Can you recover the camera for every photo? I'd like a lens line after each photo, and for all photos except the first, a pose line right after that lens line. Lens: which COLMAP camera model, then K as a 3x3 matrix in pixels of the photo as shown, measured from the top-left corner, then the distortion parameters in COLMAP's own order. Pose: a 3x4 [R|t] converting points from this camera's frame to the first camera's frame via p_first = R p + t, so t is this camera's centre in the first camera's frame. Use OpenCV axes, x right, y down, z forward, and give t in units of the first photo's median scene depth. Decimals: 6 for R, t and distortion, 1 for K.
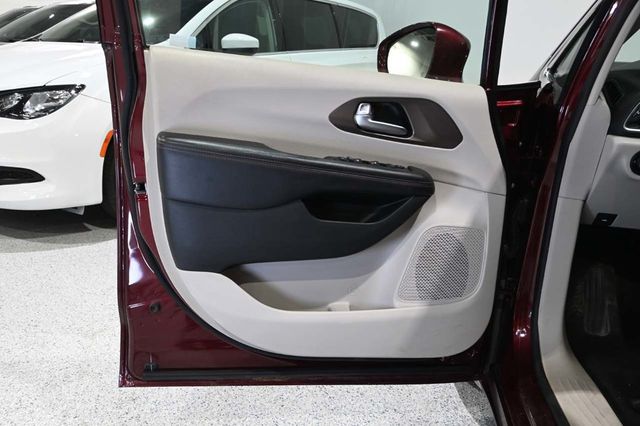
lens RADIAL K [[524.2, 0, 323.7], [0, 524.2, 213.5], [0, 0, 1]] dist [0.039362, -0.001982]
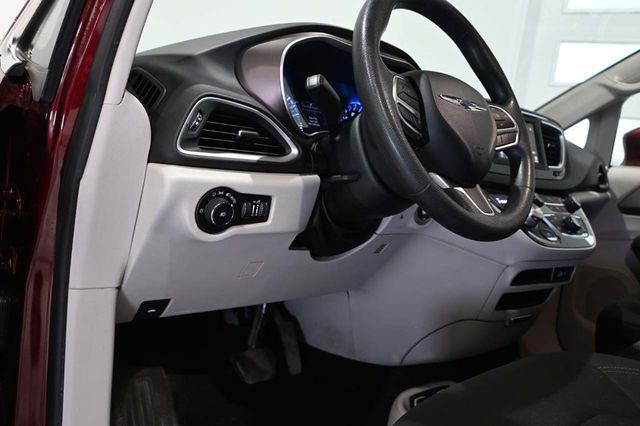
lens RADIAL K [[524.2, 0, 324.2], [0, 524.2, 210.7], [0, 0, 1]] dist [0.039362, -0.001982]
pose [[0.631449, -0.067291, 0.772492, 0.220288], [0.140163, 0.989722, -0.028358, -0.058097], [-0.762644, 0.126181, 0.634391, 0.501586]]
